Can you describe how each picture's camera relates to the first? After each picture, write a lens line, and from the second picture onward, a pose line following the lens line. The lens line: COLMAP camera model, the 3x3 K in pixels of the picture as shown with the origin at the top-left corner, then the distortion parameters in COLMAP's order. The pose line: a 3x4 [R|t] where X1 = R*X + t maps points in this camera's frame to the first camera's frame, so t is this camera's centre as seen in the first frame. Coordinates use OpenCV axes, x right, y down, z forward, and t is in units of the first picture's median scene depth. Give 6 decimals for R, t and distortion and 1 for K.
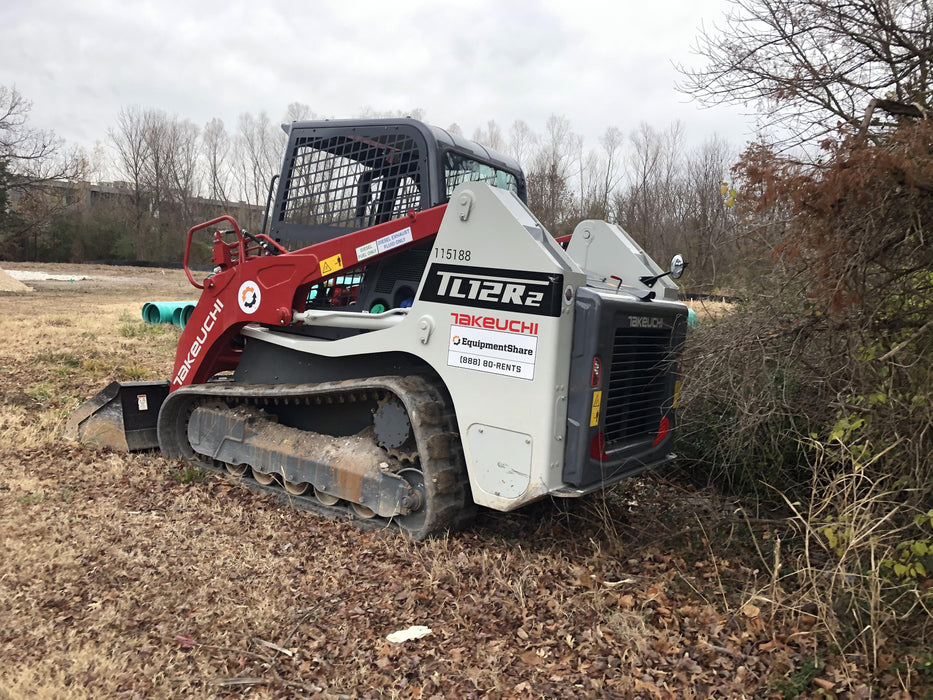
lens RADIAL K [[749.6, 0, 459.1], [0, 749.6, 351.6], [0, 0, 1]] dist [0.038255, -0.051784]
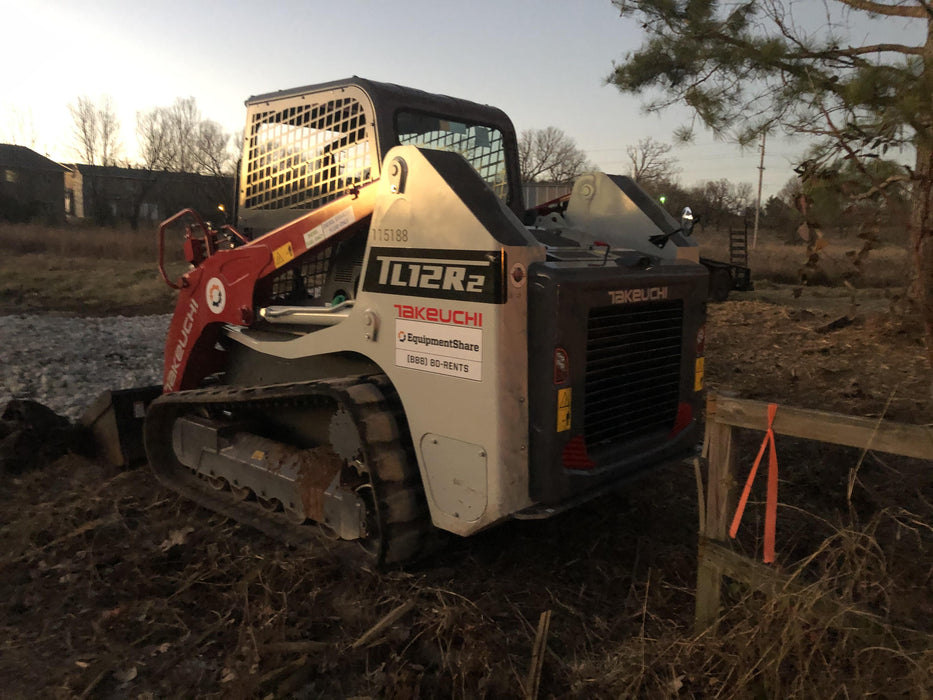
lens RADIAL K [[749.6, 0, 462.4], [0, 749.6, 350.7], [0, 0, 1]] dist [0.038255, -0.051784]
pose [[0.985118, -0.065077, -0.159084, 0.200350], [0.073949, 0.995983, 0.050498, -0.037014], [0.155158, -0.061511, 0.985973, 0.171297]]
